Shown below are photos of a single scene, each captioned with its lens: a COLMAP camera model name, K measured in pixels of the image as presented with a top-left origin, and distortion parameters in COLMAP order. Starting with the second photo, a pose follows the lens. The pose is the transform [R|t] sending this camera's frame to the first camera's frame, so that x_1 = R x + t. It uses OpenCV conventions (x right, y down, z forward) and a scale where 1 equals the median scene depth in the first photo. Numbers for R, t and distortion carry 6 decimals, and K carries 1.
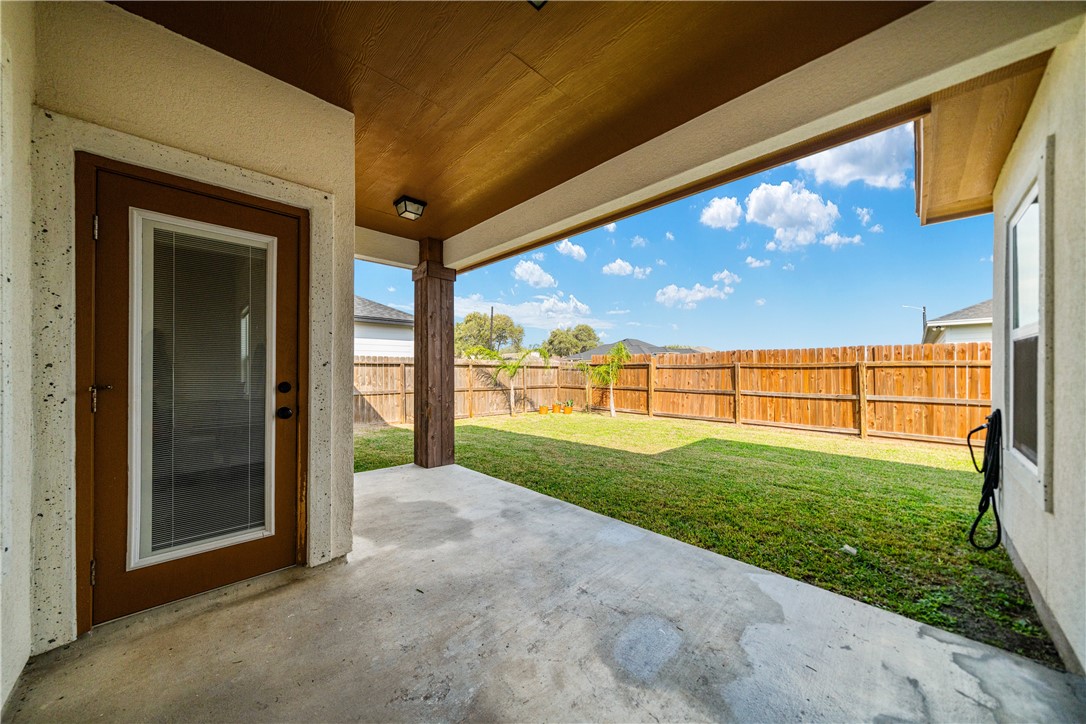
lens RADIAL K [[371.9, 0, 544.1], [0, 371.9, 367.4], [0, 0, 1]] dist [0.000907, -0.000121]
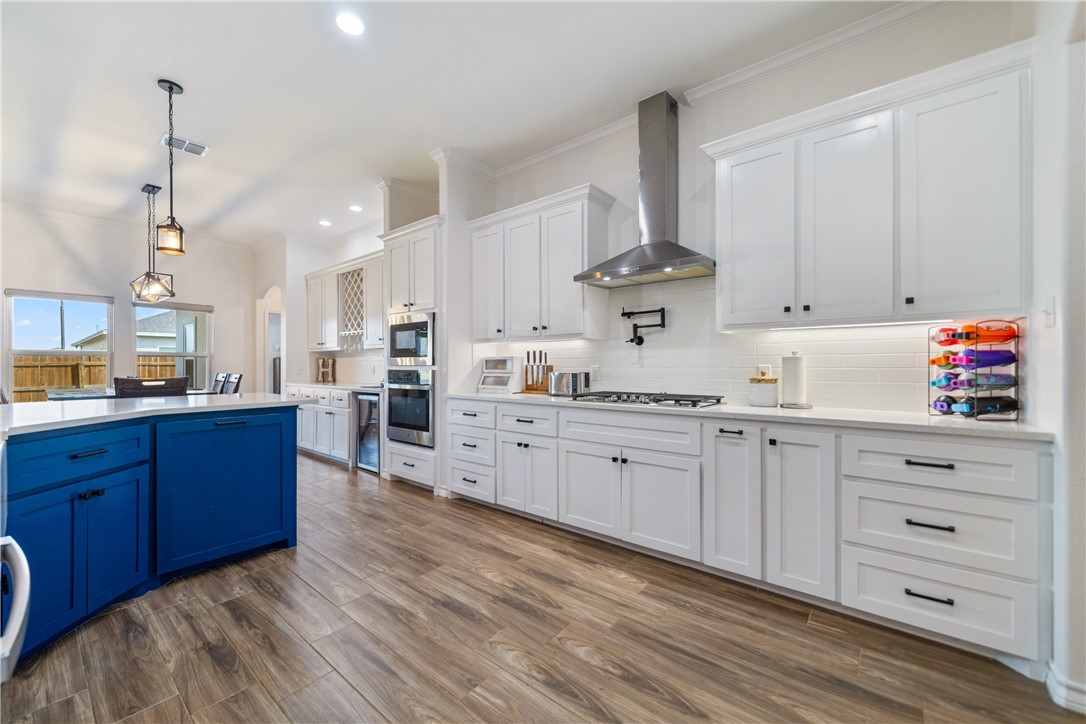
lens RADIAL K [[411.4, 0, 541.9], [0, 411.4, 364.2], [0, 0, 1]] dist [0.008364, -0.000276]
pose [[-0.119094, -0.000500, 0.992883, -0.987408], [-0.005409, 0.999985, -0.000145, -0.016892], [-0.992868, -0.005388, -0.119095, -0.606069]]
